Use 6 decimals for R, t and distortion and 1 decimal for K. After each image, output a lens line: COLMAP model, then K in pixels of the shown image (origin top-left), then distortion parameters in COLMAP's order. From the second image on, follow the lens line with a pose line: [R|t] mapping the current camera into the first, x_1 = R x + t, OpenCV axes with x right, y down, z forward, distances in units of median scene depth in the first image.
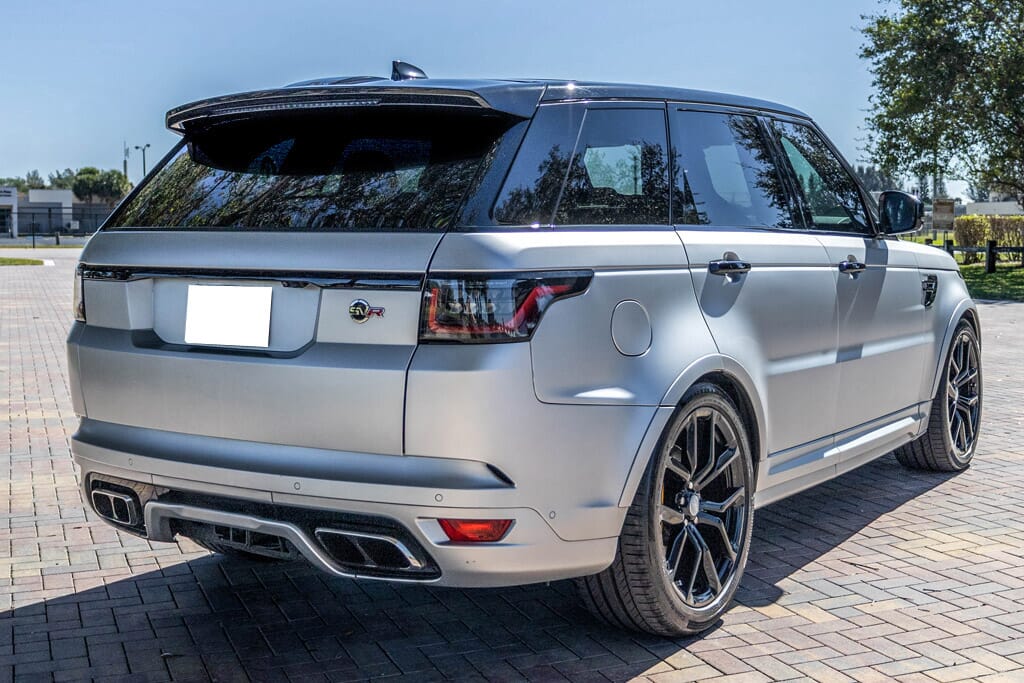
lens RADIAL K [[1323.6, 0, 513.3], [0, 1323.6, 341.2], [0, 0, 1]] dist [-0.043009, 0.000000]
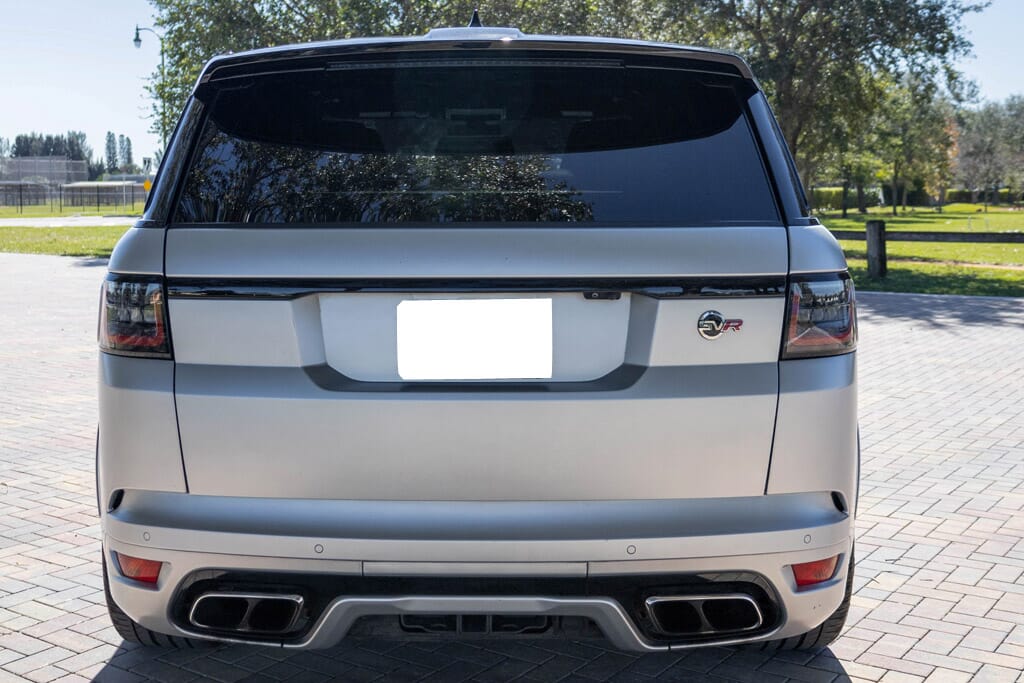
lens RADIAL K [[1323.6, 0, 511.6], [0, 1323.6, 343.0], [0, 0, 1]] dist [-0.043009, 0.000000]
pose [[0.848048, -0.063253, 0.526132, -0.622843], [0.050796, 0.997982, 0.038104, -0.046889], [-0.527480, -0.005588, 0.849549, 0.357848]]
